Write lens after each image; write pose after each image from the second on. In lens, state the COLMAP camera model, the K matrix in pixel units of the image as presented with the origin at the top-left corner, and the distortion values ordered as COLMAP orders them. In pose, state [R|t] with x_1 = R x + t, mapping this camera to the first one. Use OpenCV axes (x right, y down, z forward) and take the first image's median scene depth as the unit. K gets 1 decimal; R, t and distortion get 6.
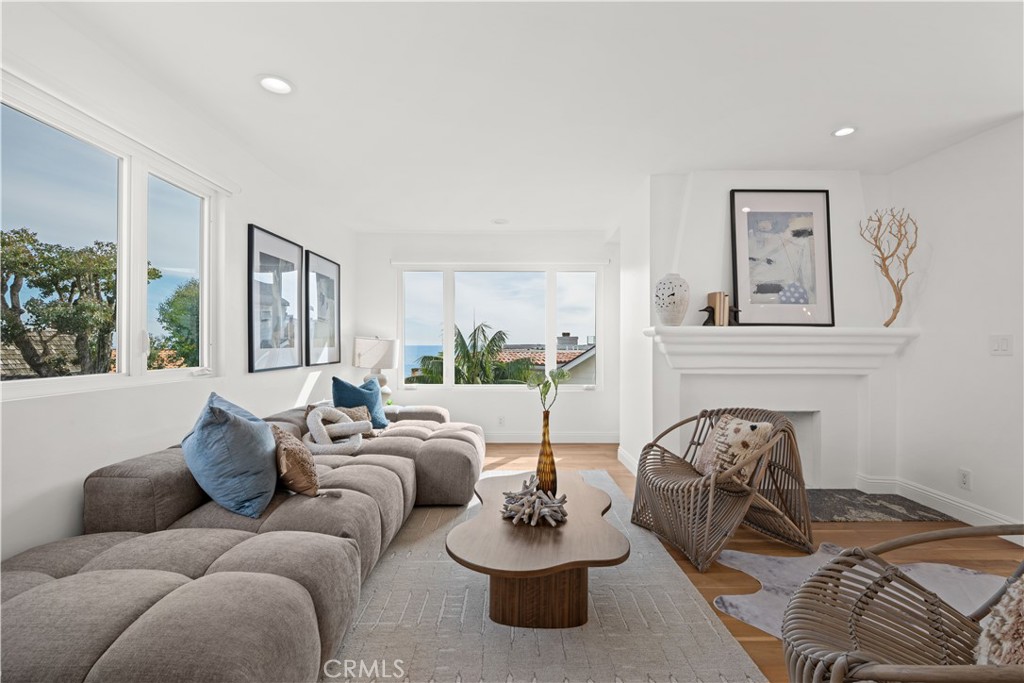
lens RADIAL K [[443.0, 0, 512.9], [0, 443.0, 345.1], [0, 0, 1]] dist [0.004915, 0.000511]
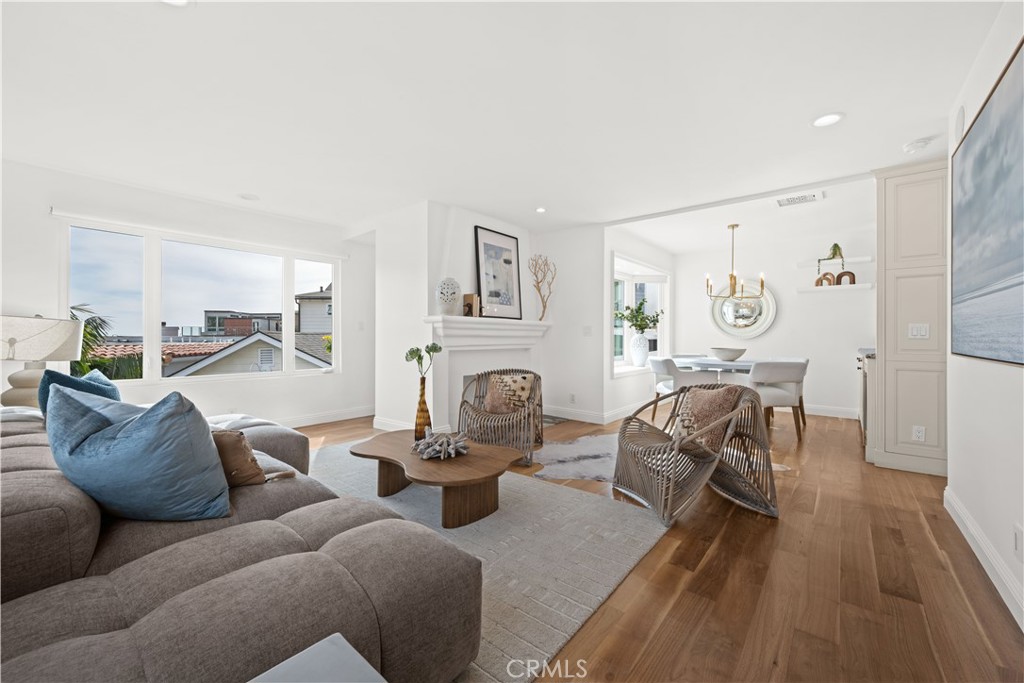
lens RADIAL K [[403.9, 0, 513.7], [0, 403.9, 337.3], [0, 0, 1]] dist [0.000542, 0.000151]
pose [[0.642469, -0.001034, 0.766311, -0.468839], [0.002121, 0.999998, -0.000429, 0.024658], [-0.766309, 0.001901, 0.642470, 0.037904]]
